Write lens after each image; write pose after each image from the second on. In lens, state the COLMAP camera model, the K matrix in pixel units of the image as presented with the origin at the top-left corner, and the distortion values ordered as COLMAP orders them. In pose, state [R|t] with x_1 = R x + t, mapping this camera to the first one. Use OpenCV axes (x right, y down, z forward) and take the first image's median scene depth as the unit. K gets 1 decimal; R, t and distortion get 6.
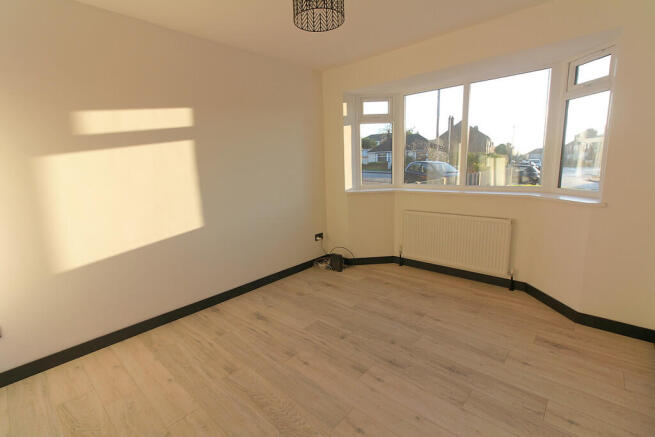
lens RADIAL K [[302.8, 0, 330.2], [0, 302.8, 213.0], [0, 0, 1]] dist [0.009384, -0.000565]
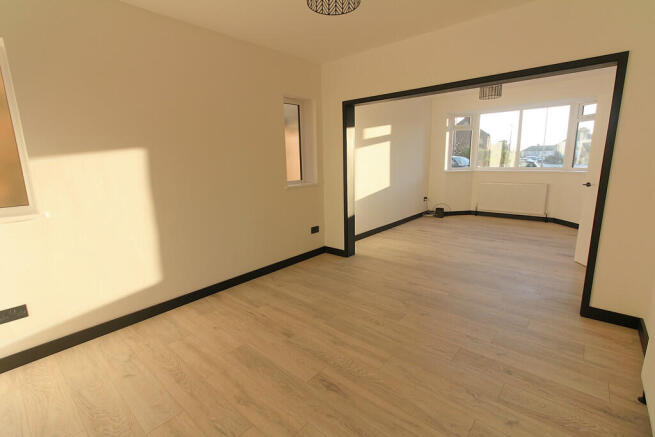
lens RADIAL K [[302.8, 0, 327.5], [0, 302.8, 217.0], [0, 0, 1]] dist [0.009384, -0.000565]
pose [[0.999632, 0.012634, 0.024024, -0.308732], [-0.013397, 0.999402, 0.031889, 0.066612], [-0.023607, -0.032199, 0.999203, -0.329910]]
